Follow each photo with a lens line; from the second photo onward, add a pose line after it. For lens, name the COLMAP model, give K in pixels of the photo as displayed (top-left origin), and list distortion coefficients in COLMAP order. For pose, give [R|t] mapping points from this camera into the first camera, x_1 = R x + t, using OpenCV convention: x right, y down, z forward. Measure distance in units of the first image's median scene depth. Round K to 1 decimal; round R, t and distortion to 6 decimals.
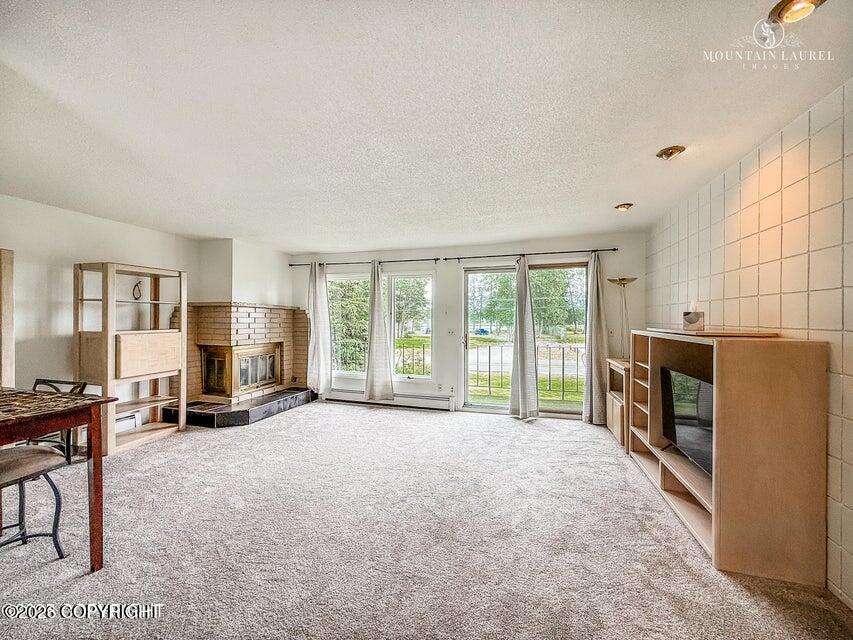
lens RADIAL K [[340.0, 0, 426.5], [0, 340.0, 320.0], [0, 0, 1]] dist [-0.000231, 0.000030]
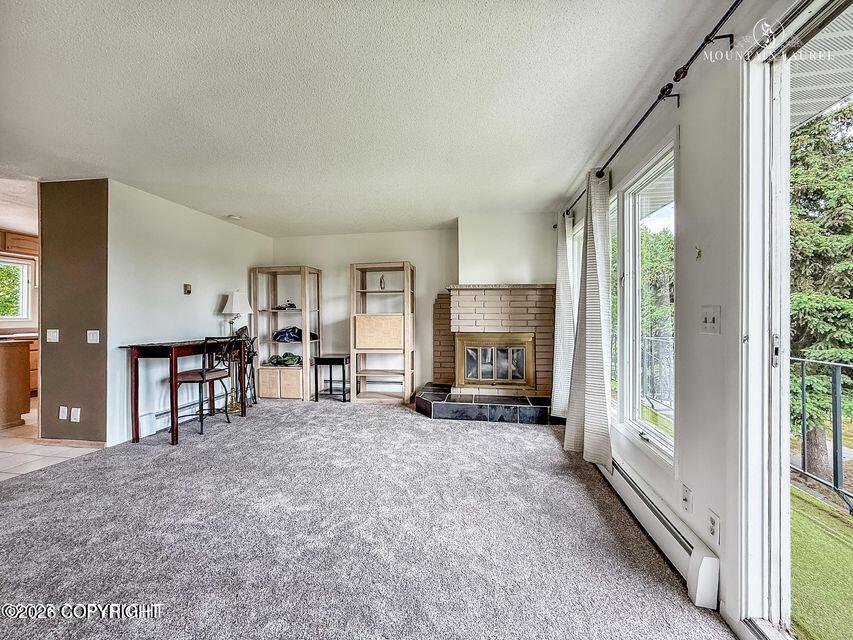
lens RADIAL K [[344.6, 0, 425.0], [0, 344.6, 315.8], [0, 0, 1]] dist [-0.000735, 0.000012]
pose [[0.114761, -0.010297, -0.993340, 0.447142], [0.002575, 0.999946, -0.010068, 0.051534], [0.993390, -0.001402, 0.114781, 1.011126]]
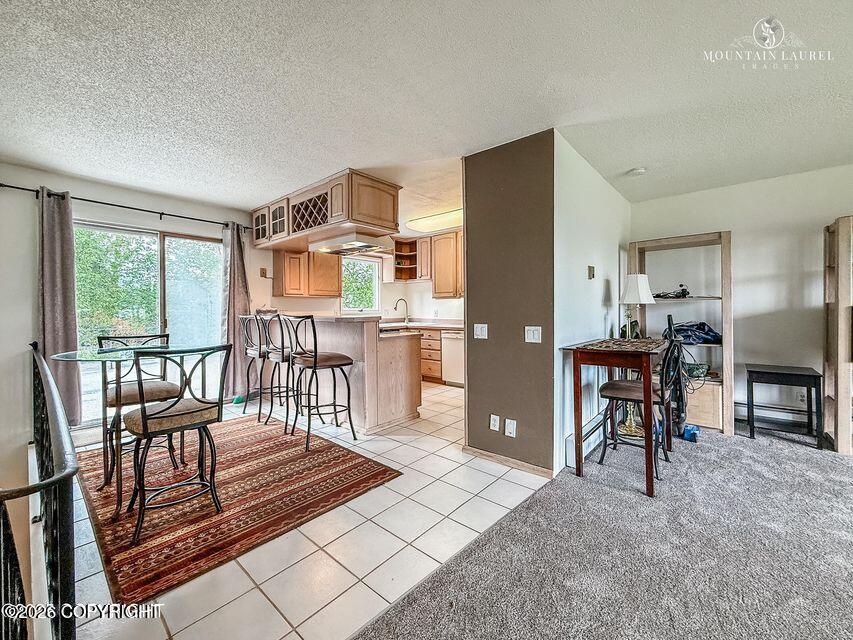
lens RADIAL K [[349.5, 0, 423.9], [0, 349.5, 312.9], [0, 0, 1]] dist [0.000255, 0.000127]
pose [[-0.423006, 0.009107, -0.906081, 0.221763], [0.004256, 0.999958, 0.008064, 0.044079], [0.906117, -0.000445, -0.423027, 0.396014]]
